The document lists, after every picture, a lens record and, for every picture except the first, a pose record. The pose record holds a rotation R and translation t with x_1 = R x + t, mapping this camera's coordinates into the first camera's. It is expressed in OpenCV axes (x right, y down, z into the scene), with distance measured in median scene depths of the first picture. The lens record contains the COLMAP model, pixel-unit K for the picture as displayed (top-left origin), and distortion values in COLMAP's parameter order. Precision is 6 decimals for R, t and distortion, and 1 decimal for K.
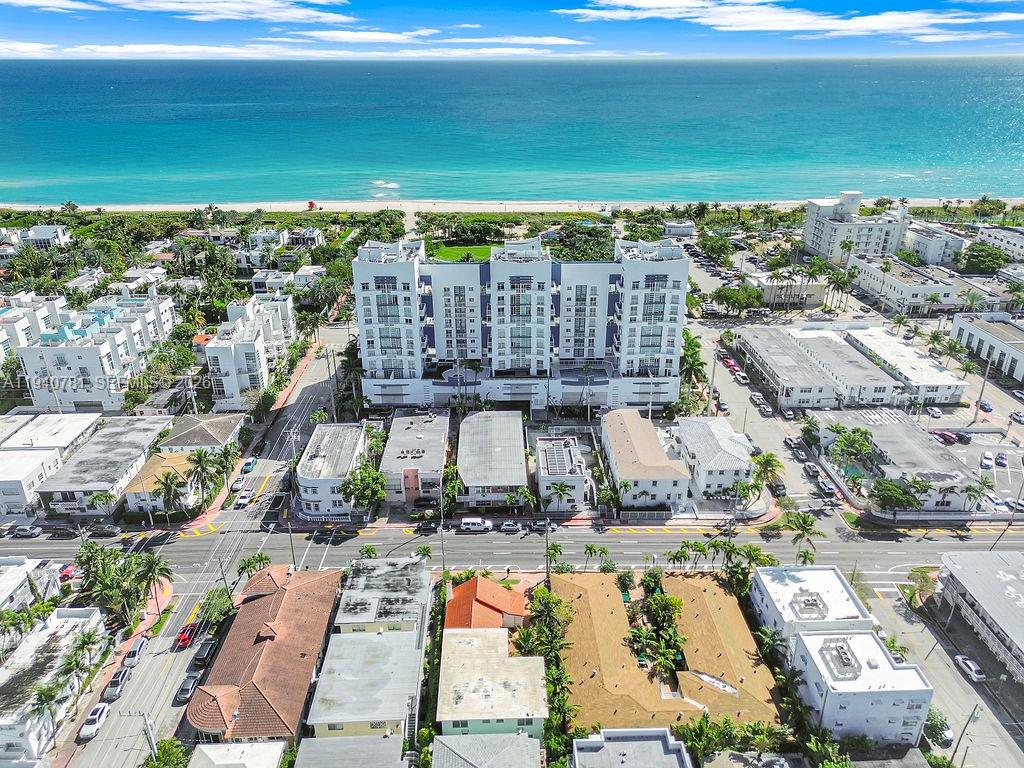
lens RADIAL K [[720.1, 0, 512.0], [0, 720.1, 384.0], [0, 0, 1]] dist [0.003484, -0.003400]
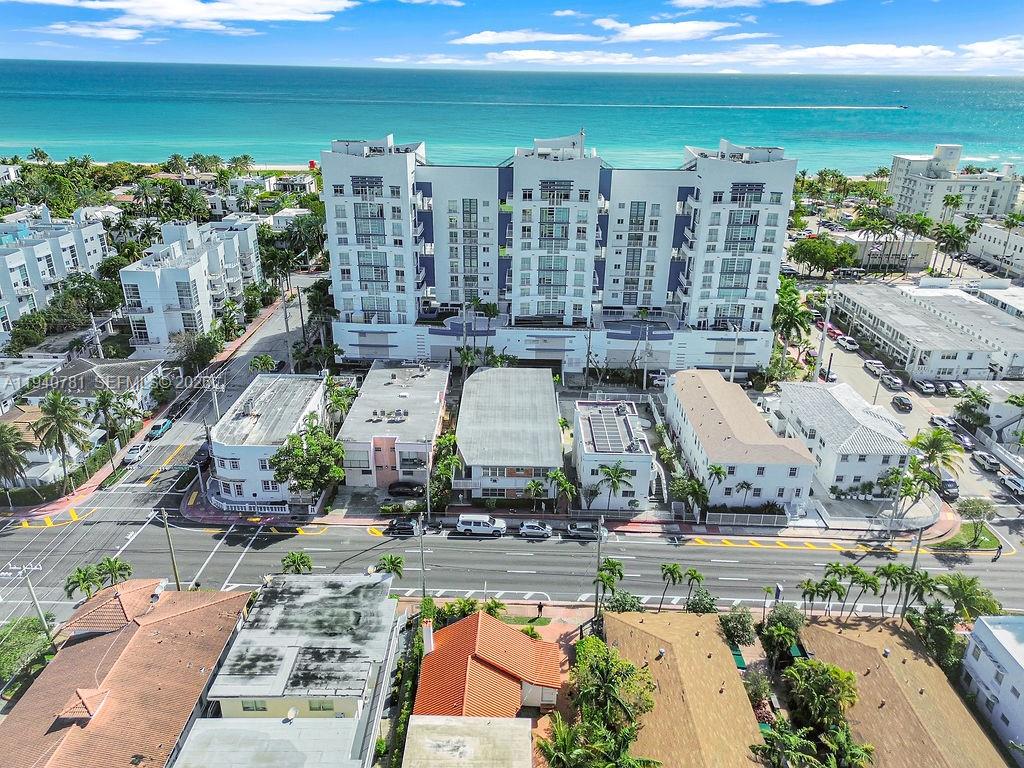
lens RADIAL K [[720.1, 0, 512.0], [0, 720.1, 384.0], [0, 0, 1]] dist [0.003484, -0.003400]
pose [[0.999293, 0.030929, -0.021378, -0.011701], [-0.031225, 0.999419, -0.013655, 0.073091], [0.020943, 0.014313, 0.999678, 0.336495]]
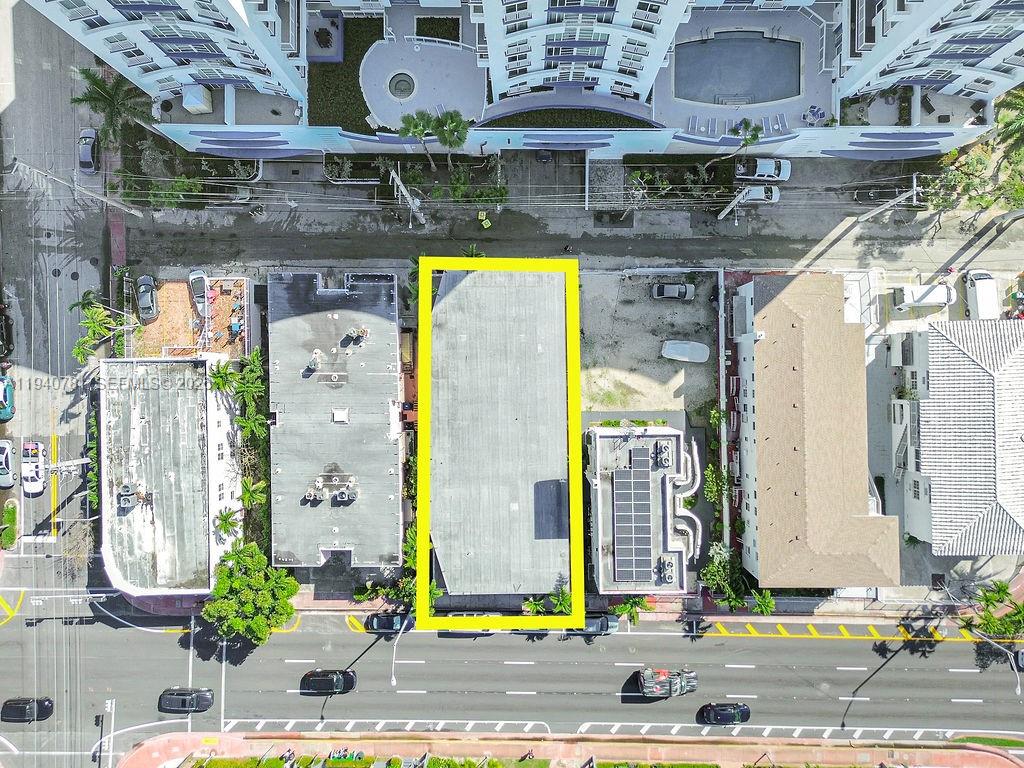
lens RADIAL K [[720.1, 0, 512.0], [0, 720.1, 384.0], [0, 0, 1]] dist [0.003484, -0.003400]
pose [[0.999928, 0.008483, -0.008468, -0.016014], [0.004155, 0.417313, 0.908753, -0.363884], [0.011242, -0.908723, 0.417248, 0.874724]]
